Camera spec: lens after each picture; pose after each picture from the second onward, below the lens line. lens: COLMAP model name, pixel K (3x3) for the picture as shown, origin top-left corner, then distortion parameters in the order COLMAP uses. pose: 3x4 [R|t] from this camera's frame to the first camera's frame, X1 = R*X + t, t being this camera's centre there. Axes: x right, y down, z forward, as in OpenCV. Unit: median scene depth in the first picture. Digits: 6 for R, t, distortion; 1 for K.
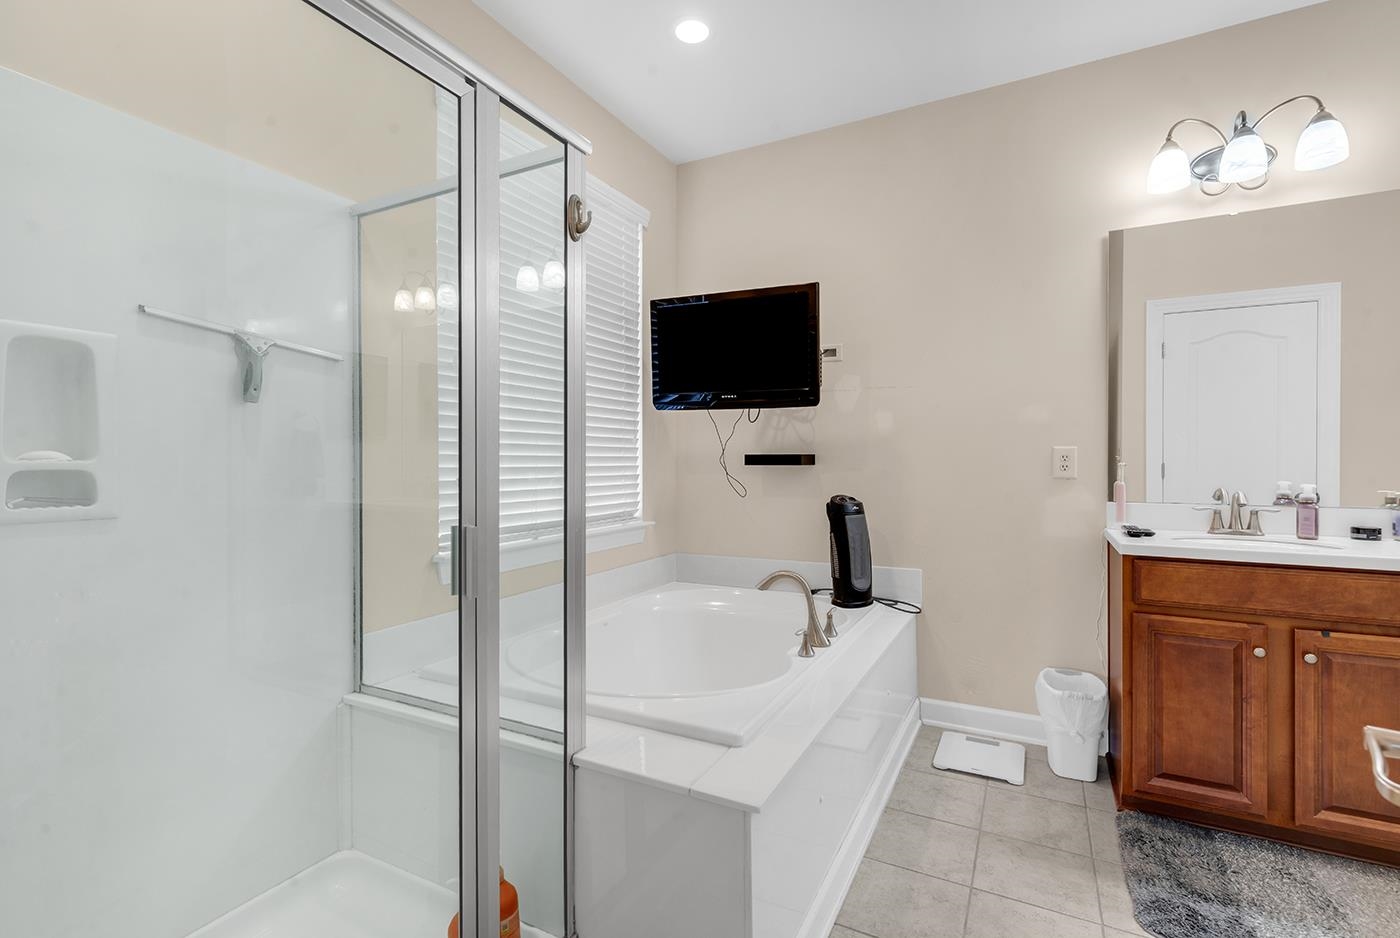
lens RADIAL K [[657.4, 0, 706.6], [0, 657.4, 463.7], [0, 0, 1]] dist [0.012129, -0.001179]
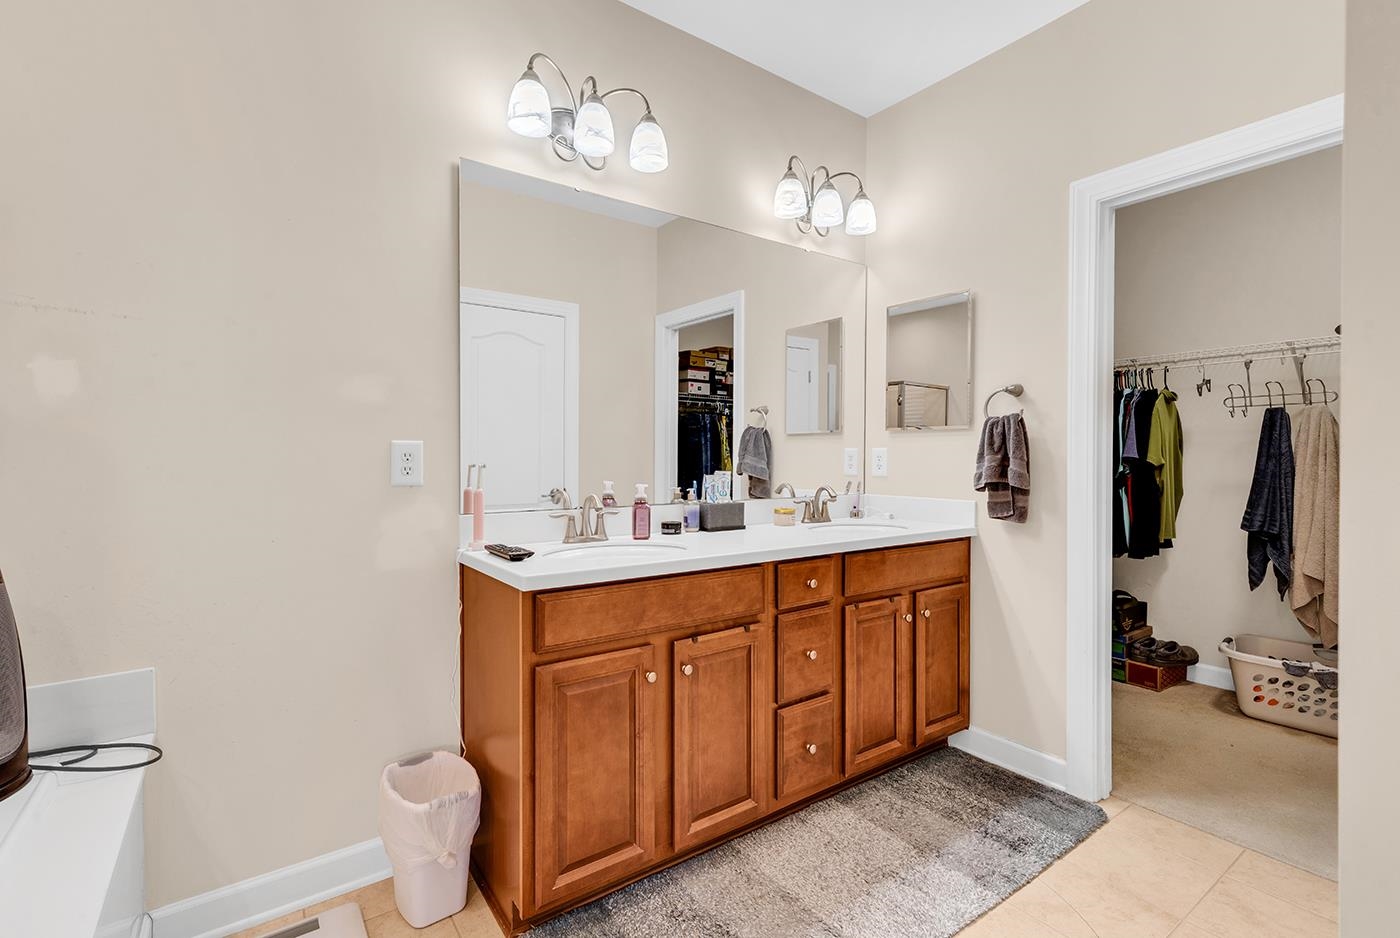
lens RADIAL K [[657.4, 0, 706.6], [0, 657.4, 463.7], [0, 0, 1]] dist [0.012129, -0.001179]
pose [[0.465145, -0.006711, 0.885209, 0.084296], [0.003560, 0.999977, 0.005711, -0.005347], [-0.885227, 0.000495, 0.465159, 0.488096]]
